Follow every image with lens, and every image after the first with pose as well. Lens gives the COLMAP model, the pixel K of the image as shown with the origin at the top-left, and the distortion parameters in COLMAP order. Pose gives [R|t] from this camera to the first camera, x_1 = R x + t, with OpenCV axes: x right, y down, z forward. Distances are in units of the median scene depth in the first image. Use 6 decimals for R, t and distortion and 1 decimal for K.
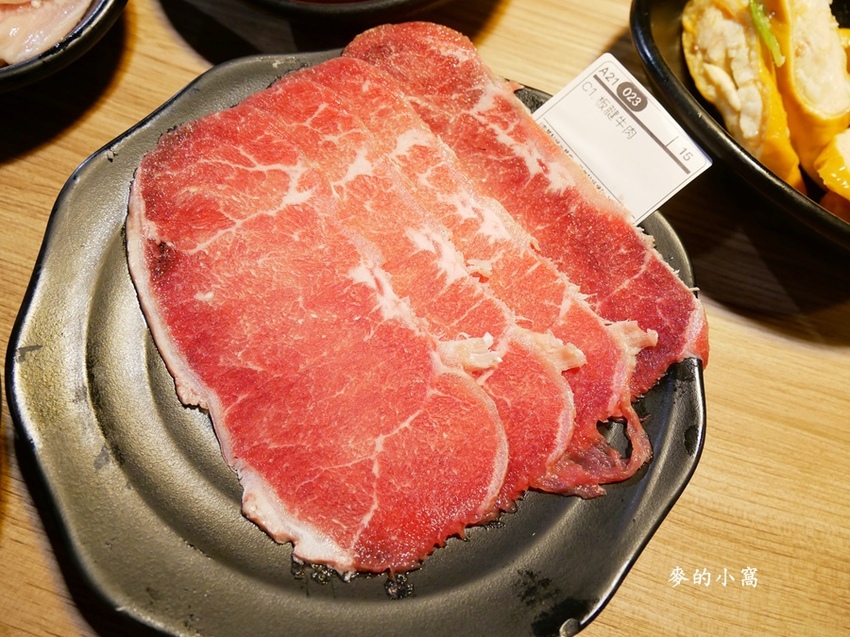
lens RADIAL K [[652.0, 0, 425.0], [0, 652.0, 318.5], [0, 0, 1]] dist [-0.010992, 0.002275]
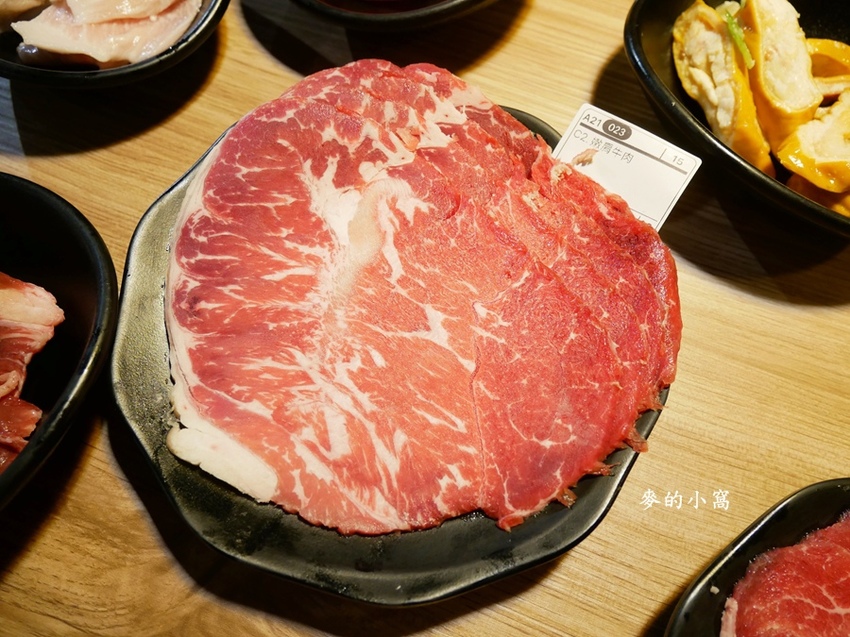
lens RADIAL K [[649.5, 0, 425.0], [0, 649.5, 318.5], [0, 0, 1]] dist [-0.010125, -0.003190]
pose [[0.996670, 0.032202, -0.074911, 0.051734], [-0.035157, 0.998641, -0.038476, 0.137525], [0.073571, 0.040982, 0.996448, -0.210962]]
